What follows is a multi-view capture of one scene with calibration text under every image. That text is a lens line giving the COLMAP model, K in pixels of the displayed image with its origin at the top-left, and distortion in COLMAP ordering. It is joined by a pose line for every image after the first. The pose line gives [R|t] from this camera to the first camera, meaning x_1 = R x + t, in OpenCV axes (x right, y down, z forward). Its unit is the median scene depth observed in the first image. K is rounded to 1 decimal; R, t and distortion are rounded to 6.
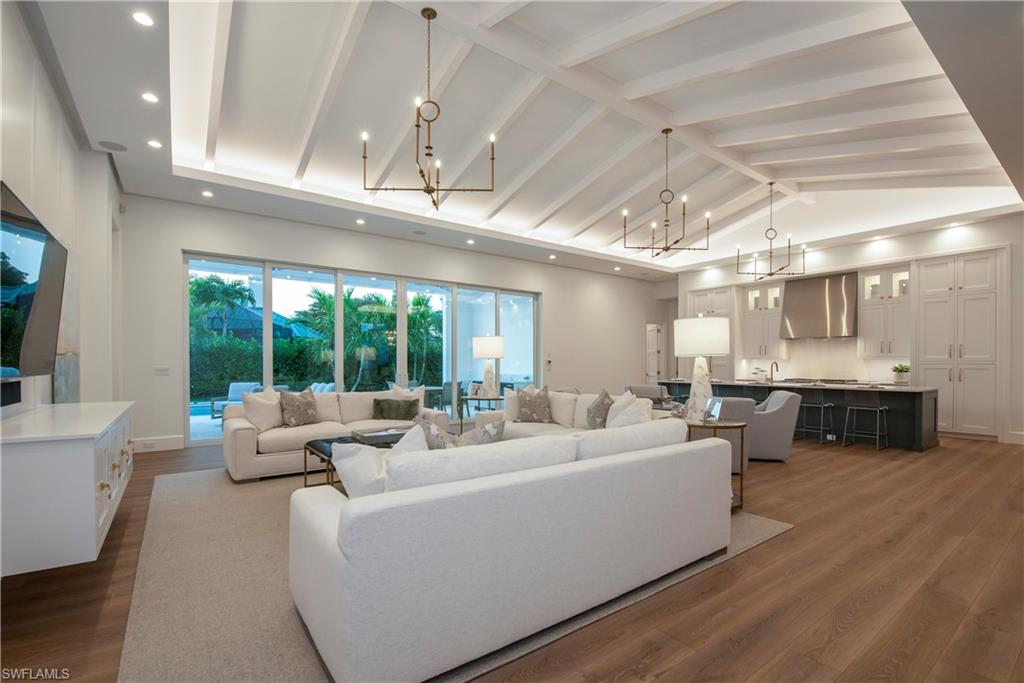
lens RADIAL K [[459.2, 0, 519.1], [0, 459.2, 364.9], [0, 0, 1]] dist [-0.000070, -0.000032]
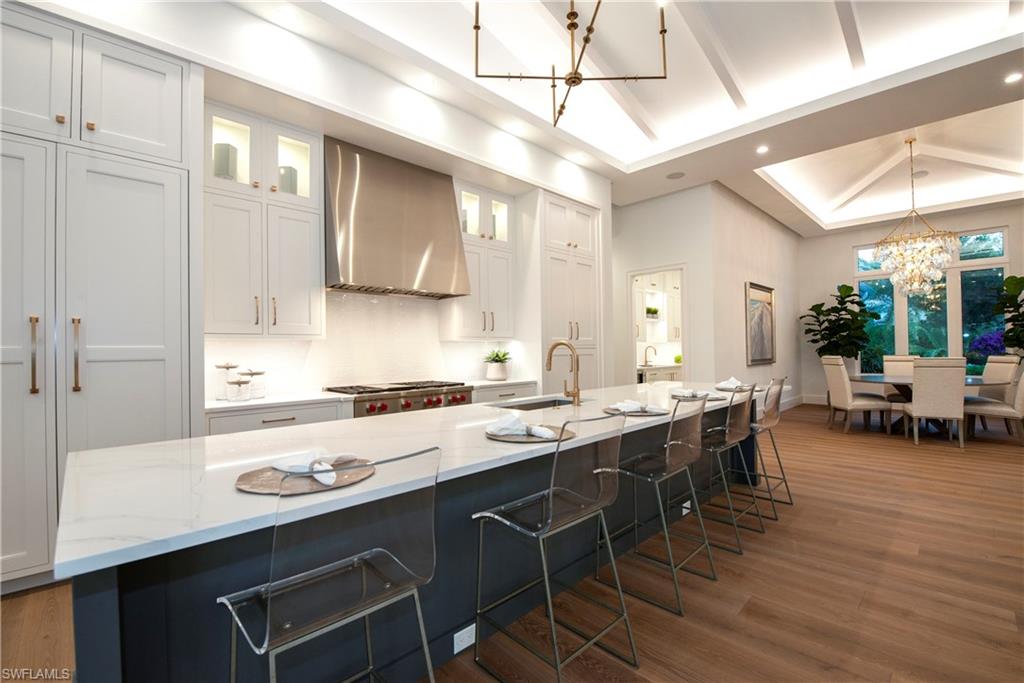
lens RADIAL K [[452.9, 0, 517.8], [0, 452.9, 344.7], [0, 0, 1]] dist [-0.001687, -0.011470]
pose [[-0.149820, 0.009476, 0.988668, 0.207938], [0.014924, 0.999862, -0.007321, -0.002518], [-0.988601, 0.013658, -0.149941, 1.002861]]
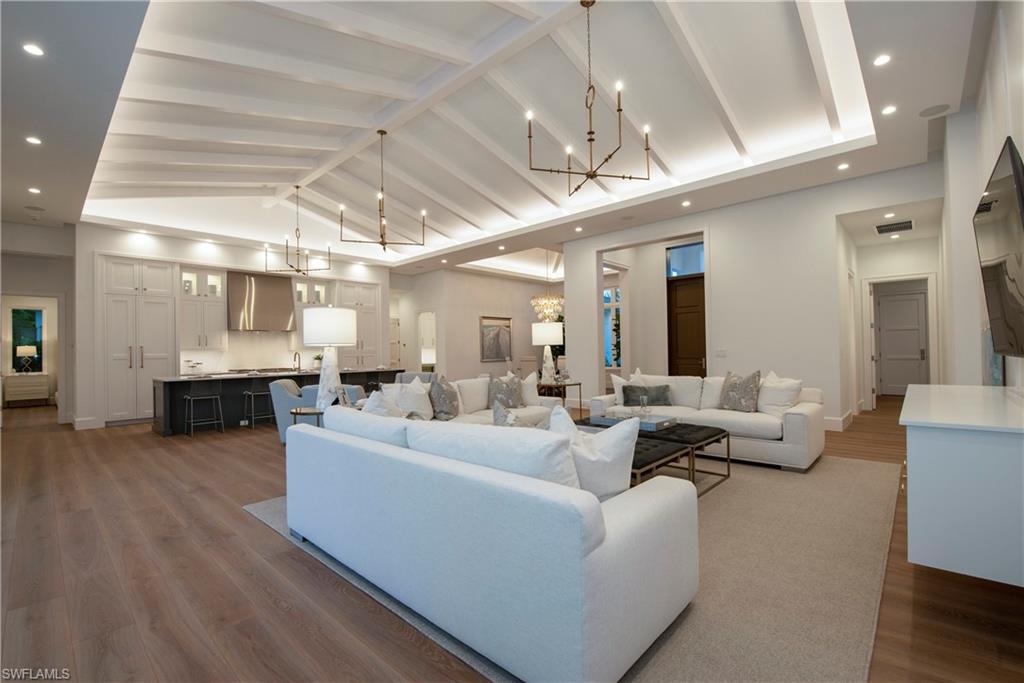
lens RADIAL K [[452.9, 0, 517.8], [0, 452.9, 344.7], [0, 0, 1]] dist [-0.001687, -0.011470]
pose [[-0.193072, 0.014598, 0.981076, -0.540388], [0.019684, 0.999746, -0.011002, -0.001957], [-0.980987, 0.017187, -0.193310, 0.646470]]
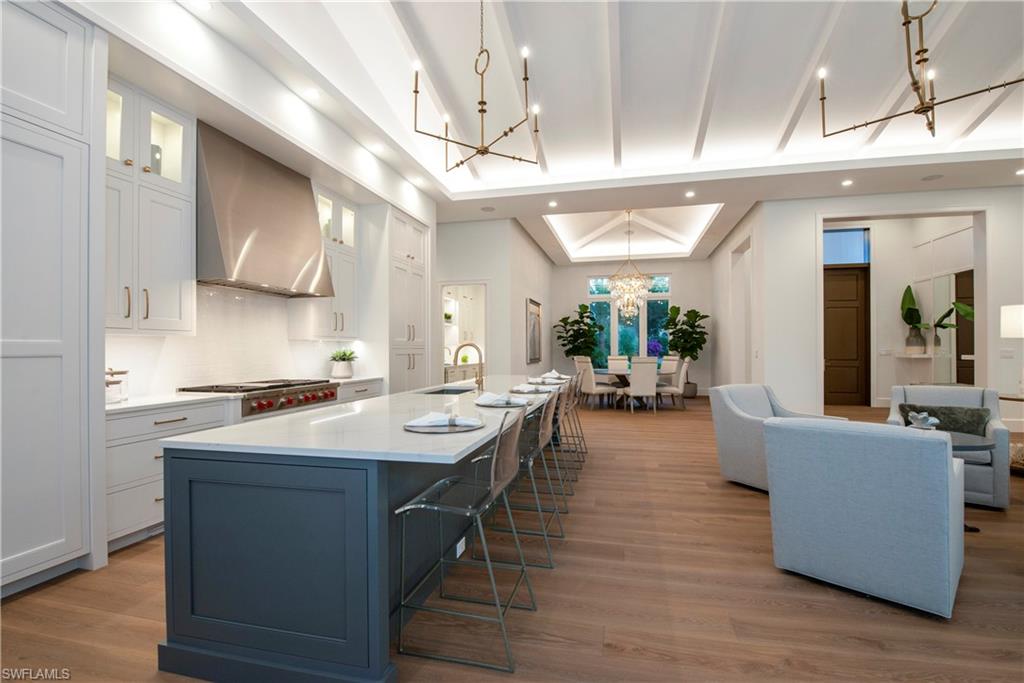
lens RADIAL K [[456.0, 0, 527.2], [0, 456.0, 345.1], [0, 0, 1]] dist [0.000367, -0.010851]
pose [[-0.656238, 0.003839, 0.754544, 0.161219], [0.001871, 0.999992, -0.003460, -0.003351], [-0.754552, -0.000859, -0.656240, 1.156762]]
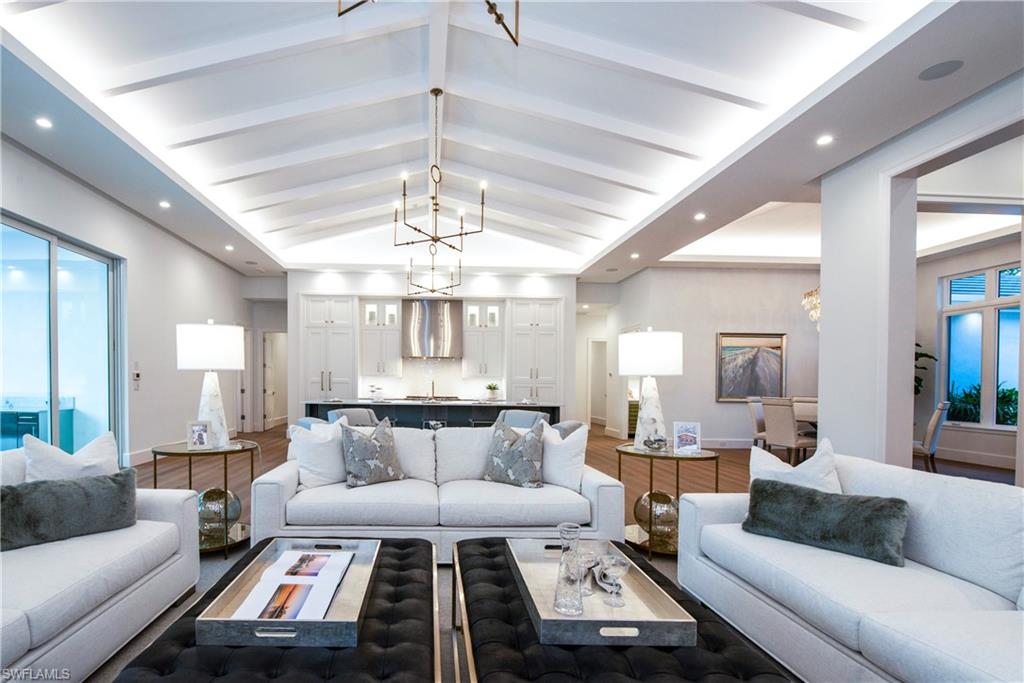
lens RADIAL K [[484.6, 0, 435.9], [0, 484.6, 385.8], [0, 0, 1]] dist [-0.000662, -0.000540]
pose [[0.584788, -0.000333, 0.811186, -0.263367], [-0.008755, 0.999939, 0.006721, -0.001323], [-0.811139, -0.011032, 0.584750, 0.357580]]
